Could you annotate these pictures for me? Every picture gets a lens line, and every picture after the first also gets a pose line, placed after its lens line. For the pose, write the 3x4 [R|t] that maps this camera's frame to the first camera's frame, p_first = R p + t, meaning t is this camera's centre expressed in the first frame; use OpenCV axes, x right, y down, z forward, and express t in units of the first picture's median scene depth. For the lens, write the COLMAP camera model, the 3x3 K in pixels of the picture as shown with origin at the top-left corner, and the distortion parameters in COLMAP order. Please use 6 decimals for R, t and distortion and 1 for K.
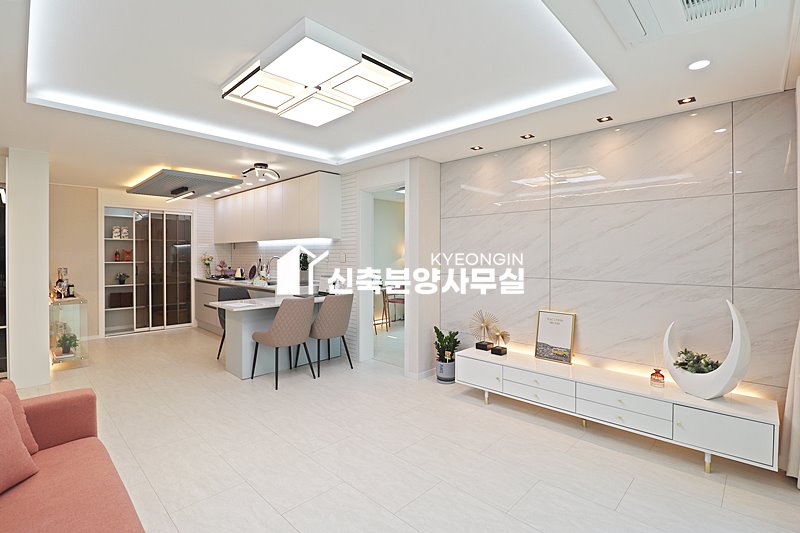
lens RADIAL K [[377.5, 0, 398.7], [0, 377.5, 253.8], [0, 0, 1]] dist [-0.001728, -0.000422]
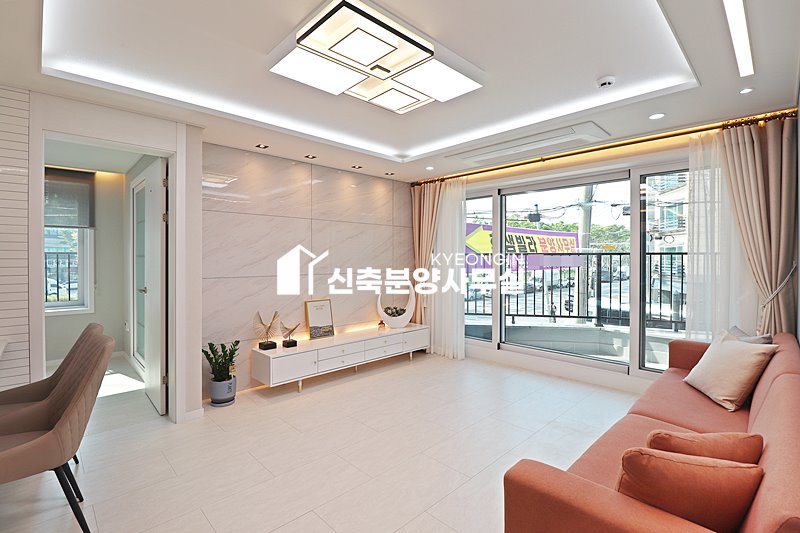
lens RADIAL K [[376.9, 0, 401.2], [0, 376.9, 261.0], [0, 0, 1]] dist [-0.001217, -0.000343]
pose [[0.023041, -0.009877, 0.999686, -0.908159], [-0.001560, 0.999950, 0.009916, 0.008078], [-0.999733, -0.001788, 0.023024, 0.733399]]
